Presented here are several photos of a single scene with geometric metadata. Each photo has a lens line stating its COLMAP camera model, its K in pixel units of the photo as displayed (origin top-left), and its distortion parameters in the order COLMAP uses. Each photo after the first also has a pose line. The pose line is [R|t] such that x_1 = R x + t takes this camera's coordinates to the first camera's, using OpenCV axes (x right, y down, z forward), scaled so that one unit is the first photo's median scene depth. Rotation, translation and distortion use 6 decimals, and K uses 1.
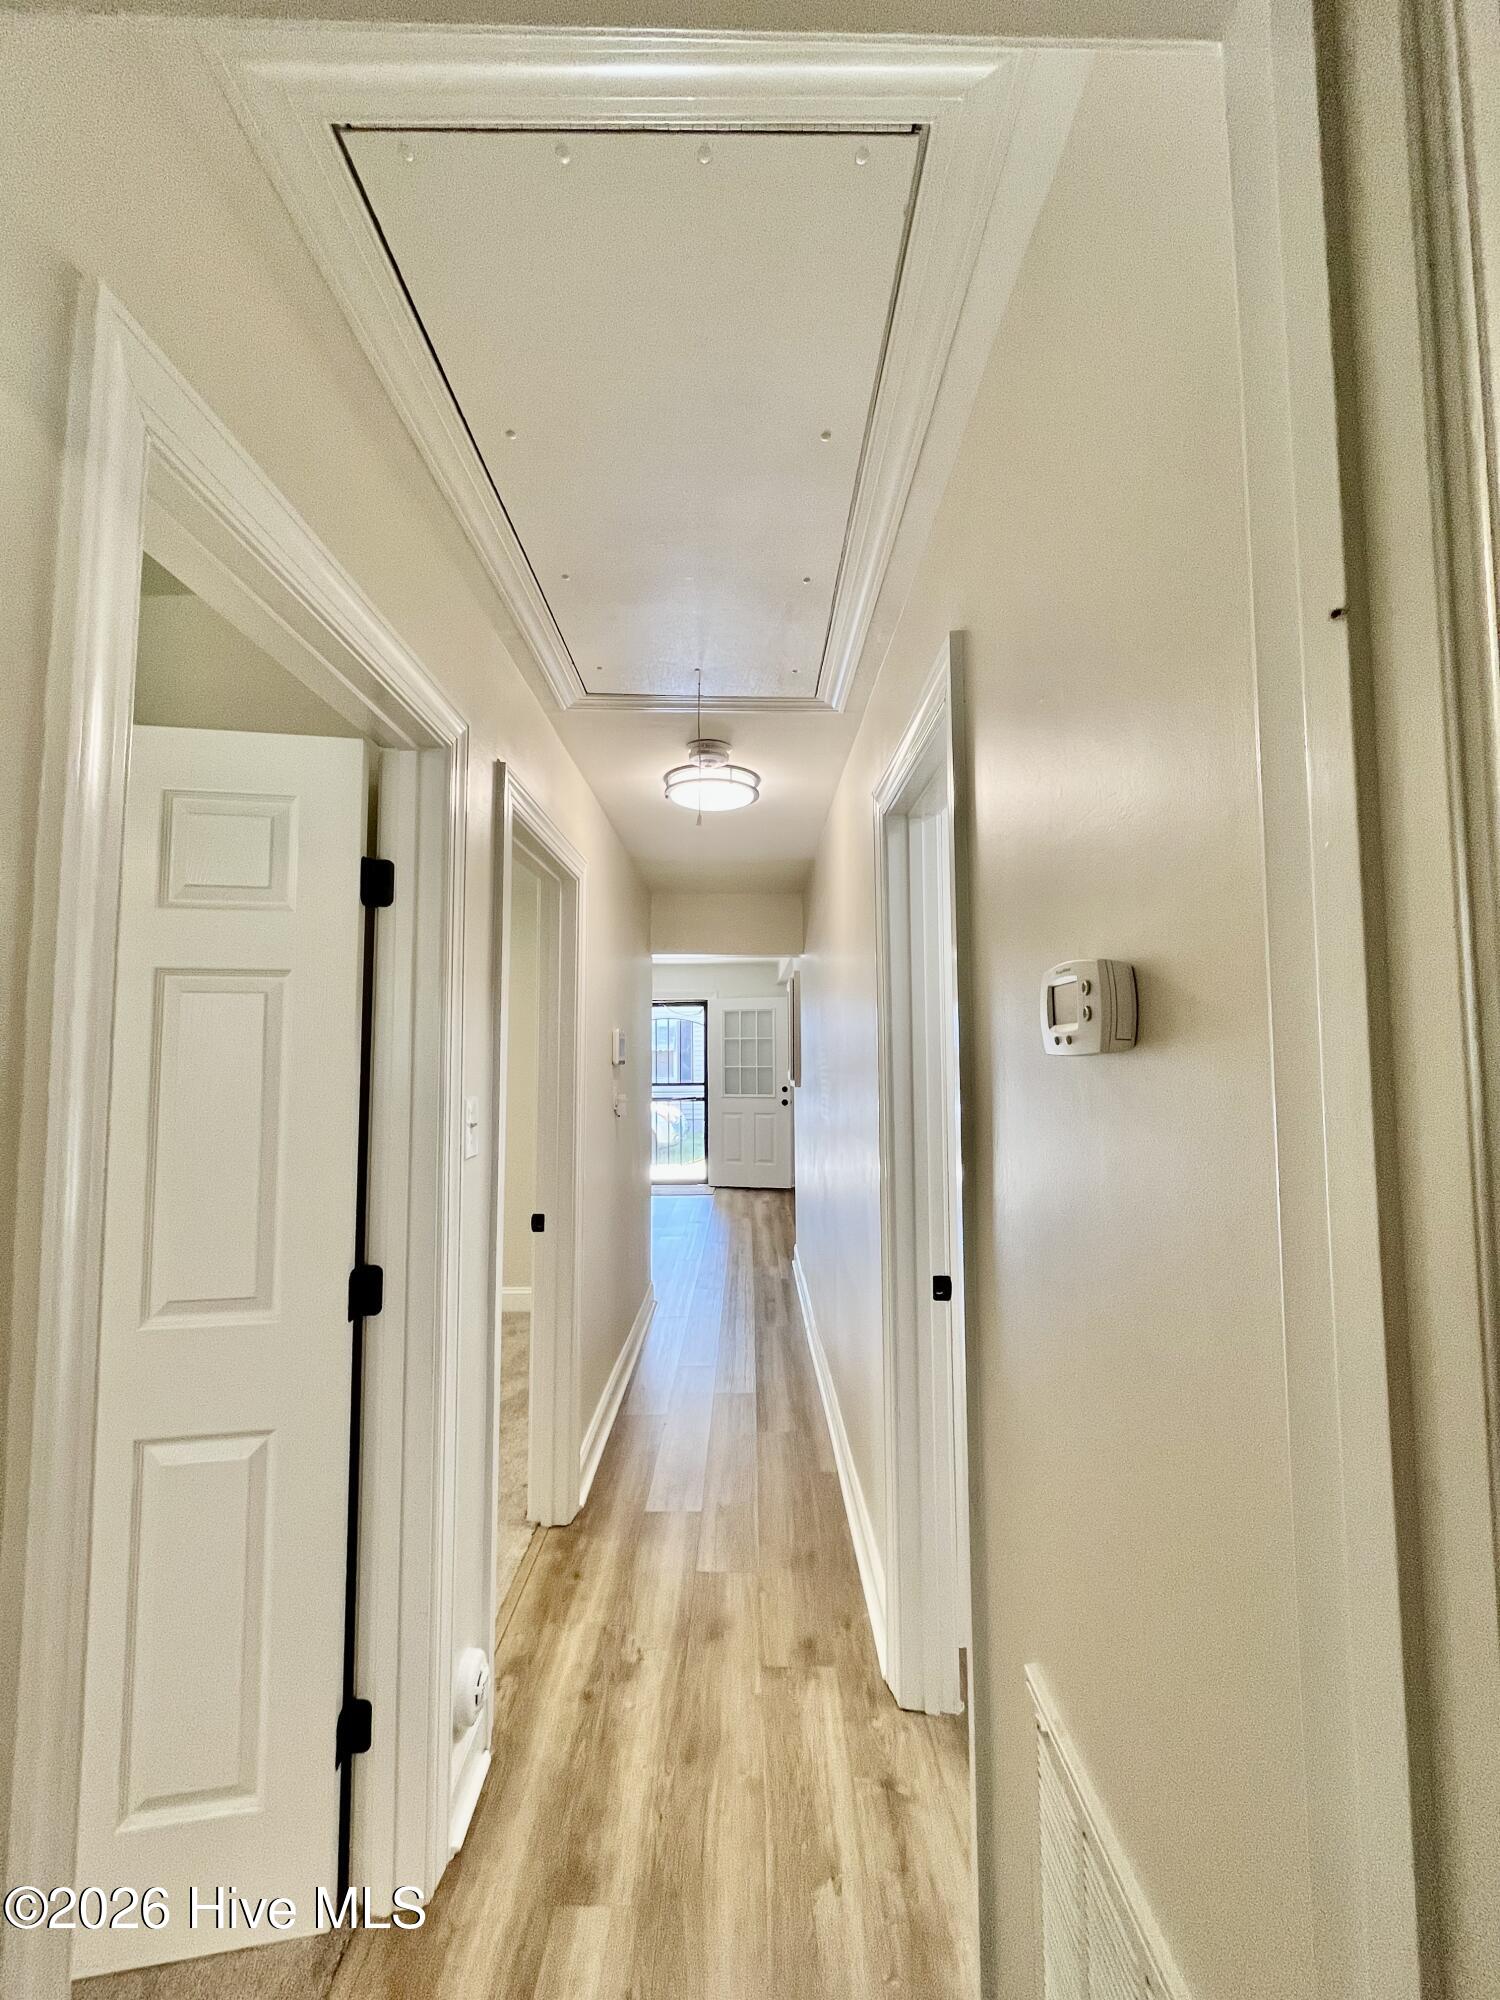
lens RADIAL K [[811.0, 0, 743.0], [0, 811.0, 1001.0], [0, 0, 1]] dist [-0.003301, 0.000517]
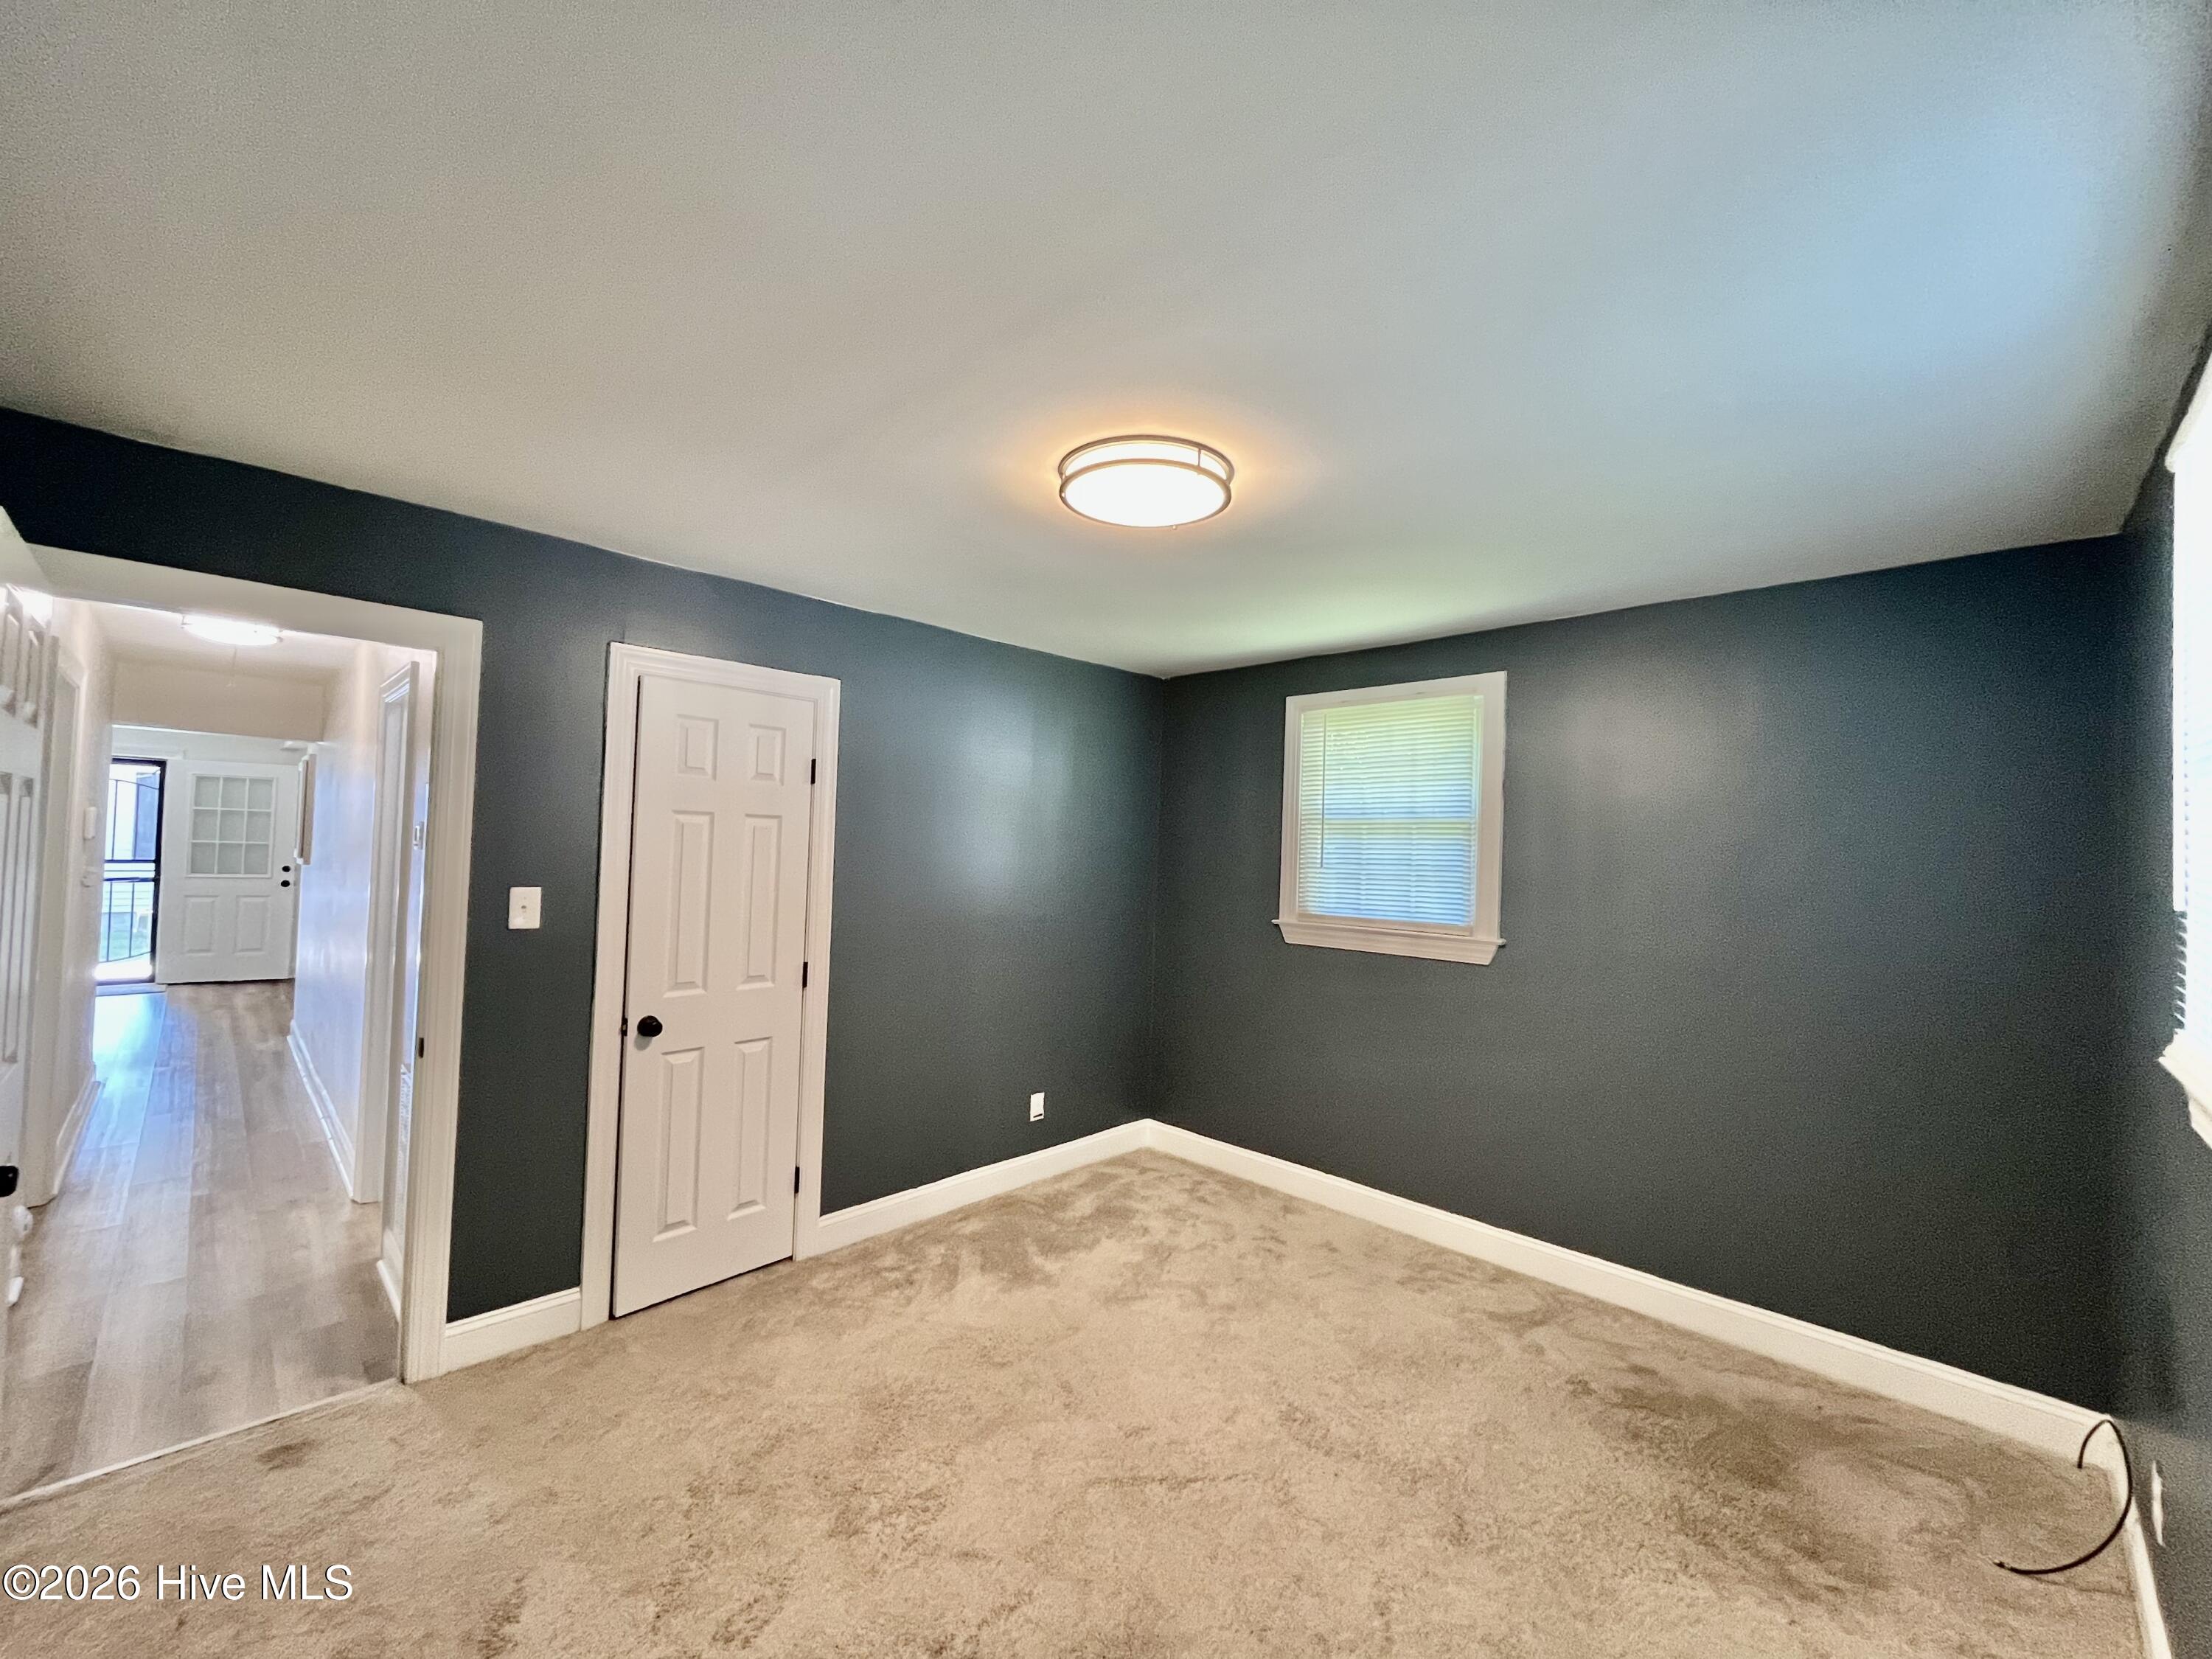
lens RADIAL K [[896.9, 0, 1093.4], [0, 896.9, 831.7], [0, 0, 1]] dist [-0.003301, 0.000517]
pose [[0.704641, 0.043758, 0.708213, -0.022015], [-0.084188, 0.996202, 0.022212, -0.029167], [-0.704551, -0.075275, 0.705649, -0.321536]]
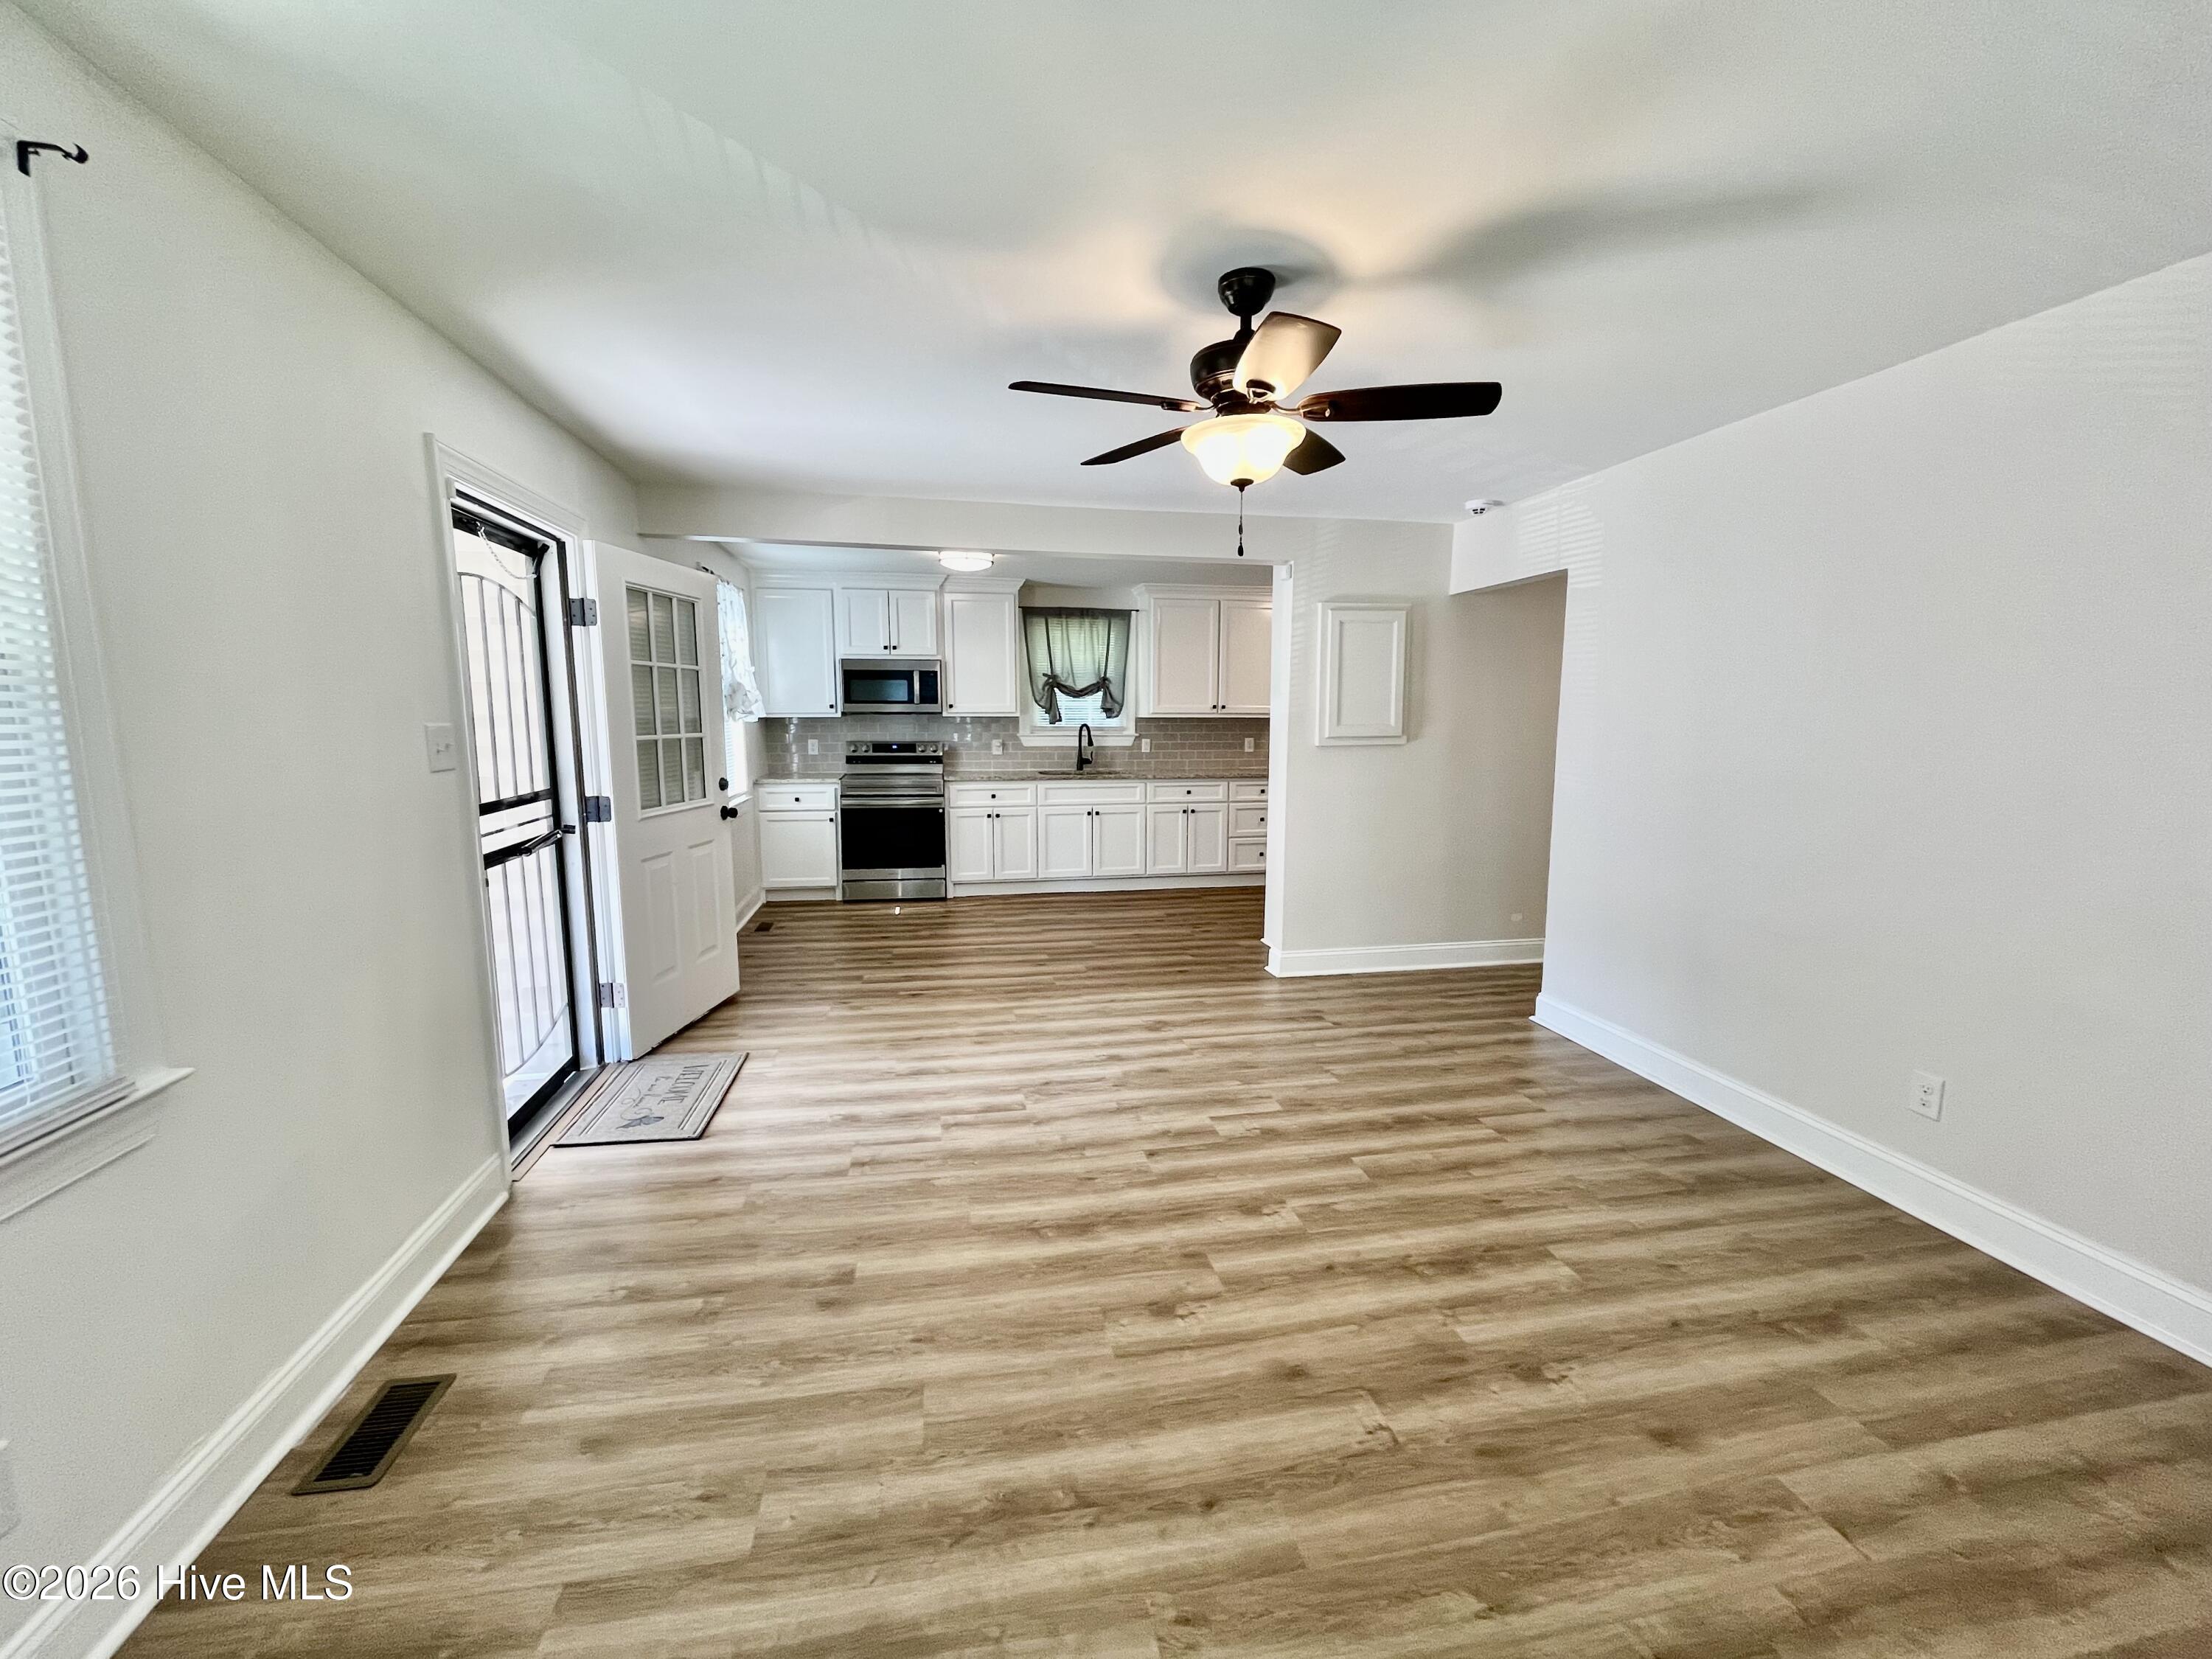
lens RADIAL K [[896.9, 0, 1104.0], [0, 896.9, 829.1], [0, 0, 1]] dist [-0.003301, 0.000517]
pose [[-0.208195, -0.127218, 0.969779, -0.483577], [-0.058480, 0.991350, 0.117493, 0.062124], [-0.976338, -0.032251, -0.213834, 0.898078]]
